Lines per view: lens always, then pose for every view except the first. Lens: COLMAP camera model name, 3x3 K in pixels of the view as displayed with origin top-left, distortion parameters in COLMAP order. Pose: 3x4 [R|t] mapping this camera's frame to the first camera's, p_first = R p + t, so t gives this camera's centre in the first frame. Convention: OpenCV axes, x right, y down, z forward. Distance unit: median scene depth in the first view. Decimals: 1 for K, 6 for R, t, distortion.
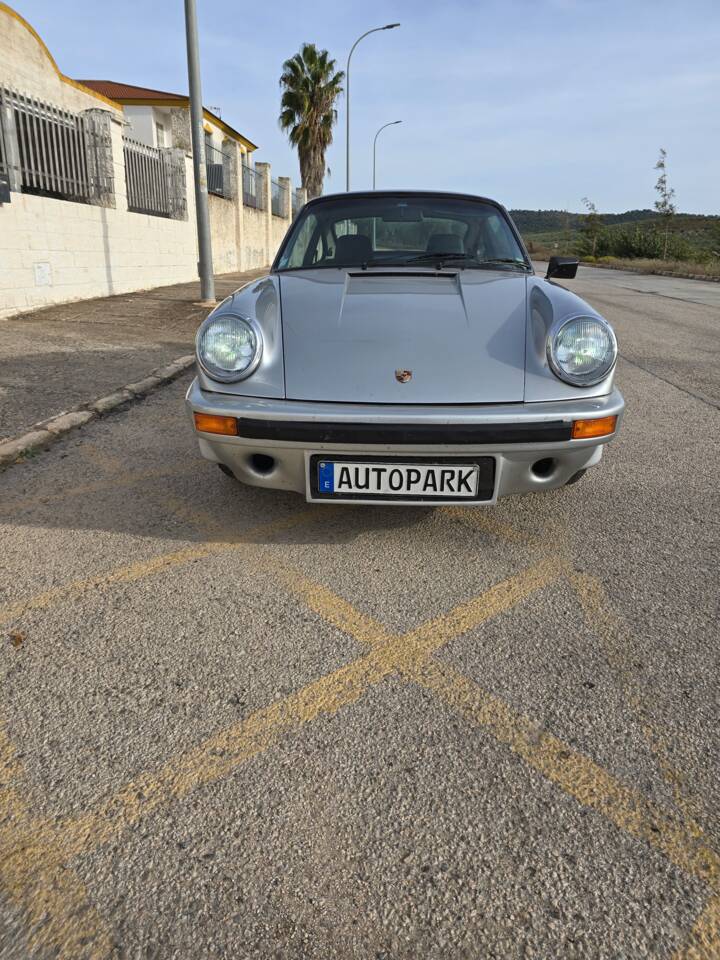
lens RADIAL K [[649.5, 0, 361.3], [0, 649.5, 477.4], [0, 0, 1]] dist [0.055359, -0.057639]
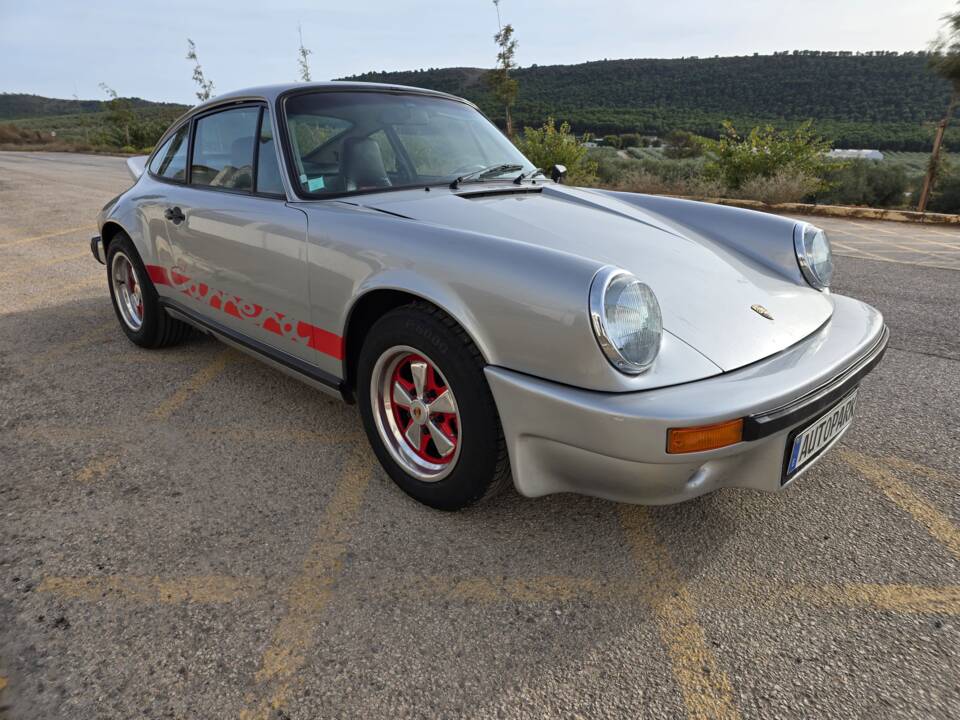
lens RADIAL K [[649.5, 0, 484.5], [0, 649.5, 354.7], [0, 0, 1]] dist [0.055359, -0.057639]
pose [[0.663981, -0.236757, 0.709278, -0.083028], [0.248061, 0.964577, 0.089758, -0.027831], [-0.705404, 0.116347, 0.699191, 0.068253]]
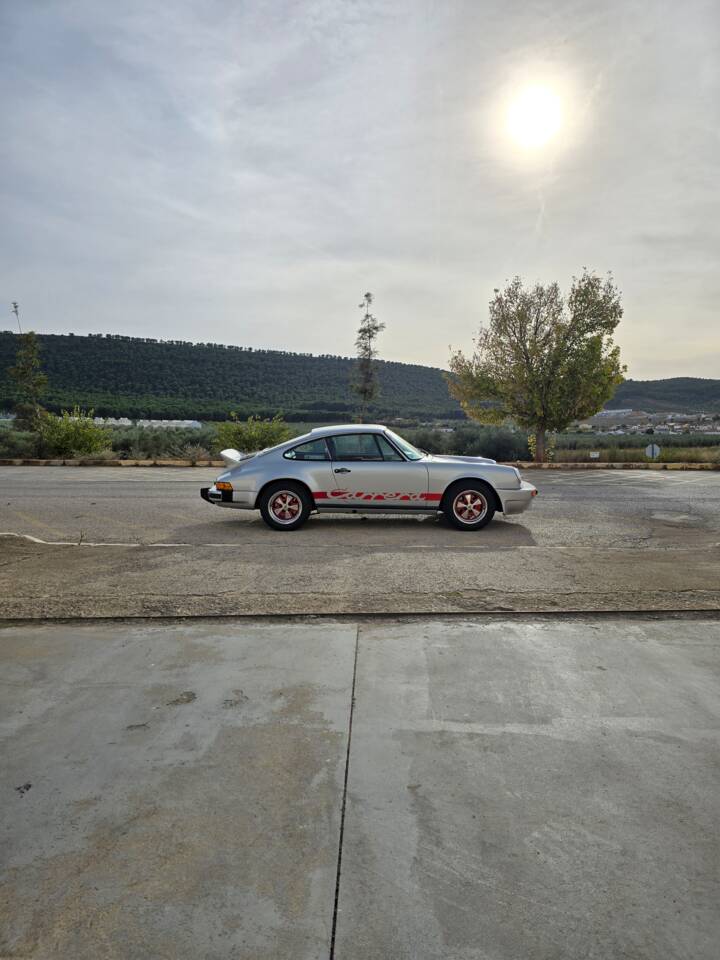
lens RADIAL K [[649.5, 0, 366.4], [0, 649.5, 479.9], [0, 0, 1]] dist [0.055359, -0.057639]
pose [[-0.056341, -0.108668, 0.992480, -0.391190], [0.327187, 0.937157, 0.121184, -0.093328], [-0.943279, 0.331554, -0.017246, 0.194400]]
